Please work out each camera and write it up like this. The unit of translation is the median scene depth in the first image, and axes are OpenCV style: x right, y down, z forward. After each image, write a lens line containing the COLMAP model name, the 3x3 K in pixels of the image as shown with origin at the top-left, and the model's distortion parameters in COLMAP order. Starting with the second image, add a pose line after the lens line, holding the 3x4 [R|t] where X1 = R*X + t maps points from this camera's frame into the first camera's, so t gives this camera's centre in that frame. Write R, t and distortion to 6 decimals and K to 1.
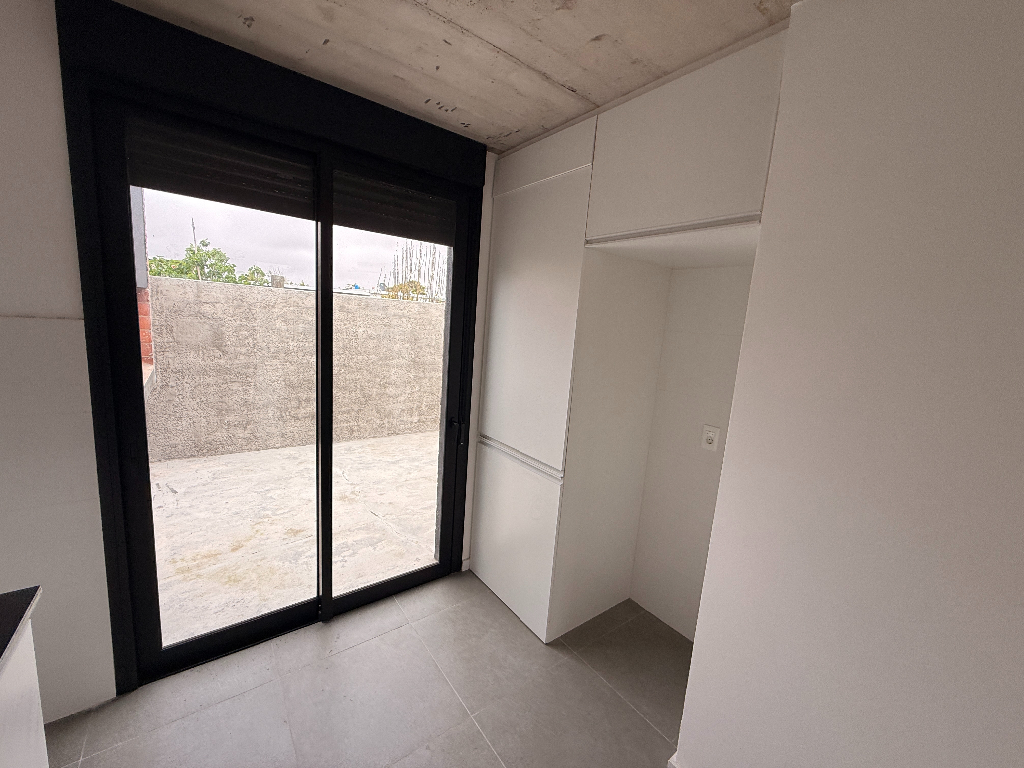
lens RADIAL K [[406.5, 0, 511.1], [0, 406.5, 383.6], [0, 0, 1]] dist [-0.002622, -0.000761]
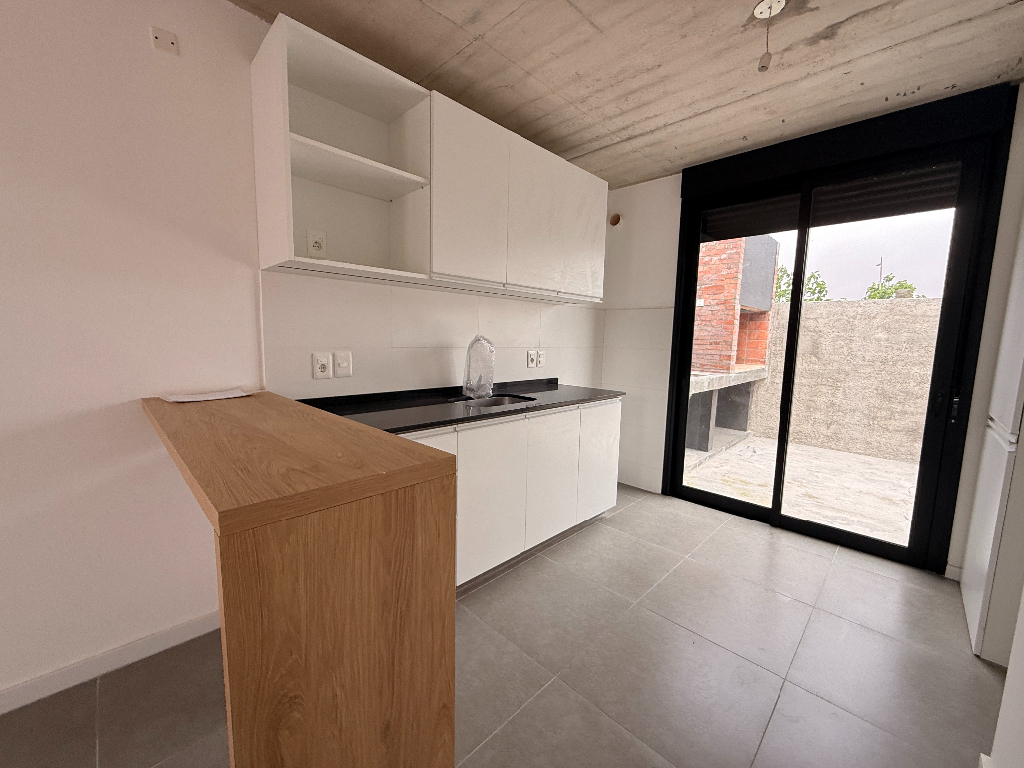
lens RADIAL K [[406.5, 0, 508.4], [0, 406.5, 384.2], [0, 0, 1]] dist [-0.002622, -0.000761]
pose [[0.139028, 0.047781, -0.989135, 0.346513], [-0.161363, 0.986579, 0.024977, 0.113723], [0.977053, 0.156137, 0.144872, -0.052134]]
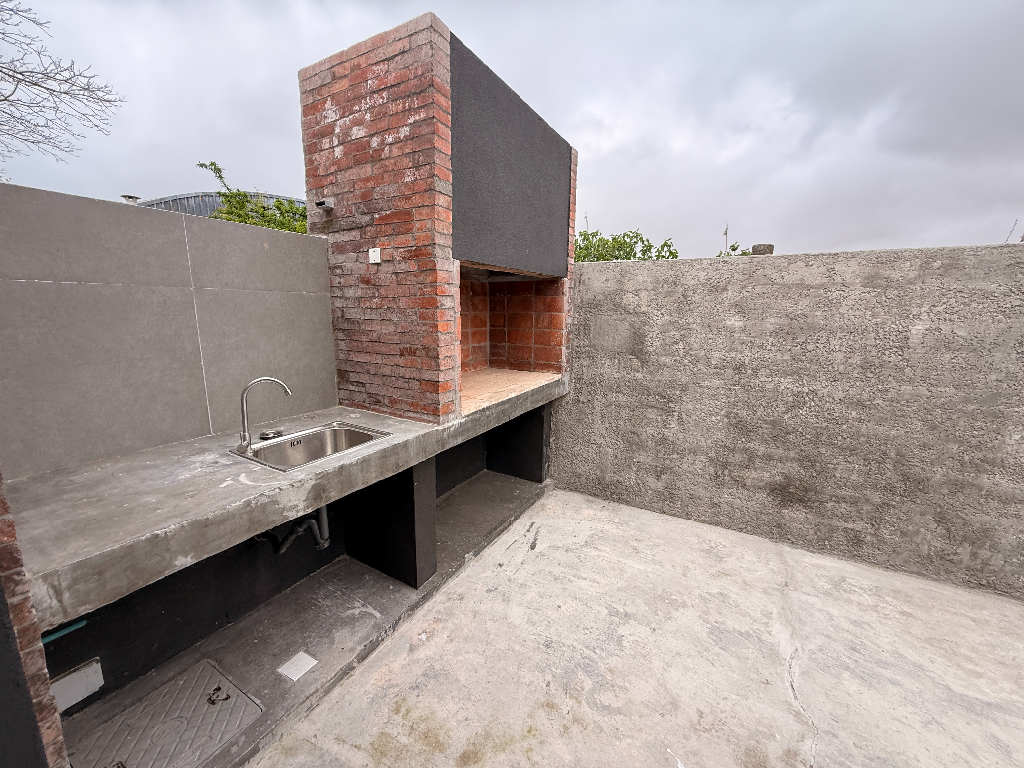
lens RADIAL K [[406.5, 0, 503.0], [0, 406.5, 383.1], [0, 0, 1]] dist [-0.002622, -0.000761]
pose [[0.375028, 0.098185, -0.921799, -0.161586], [-0.121856, 0.990968, 0.055976, -0.051948], [0.918970, 0.091334, 0.383605, 0.523683]]
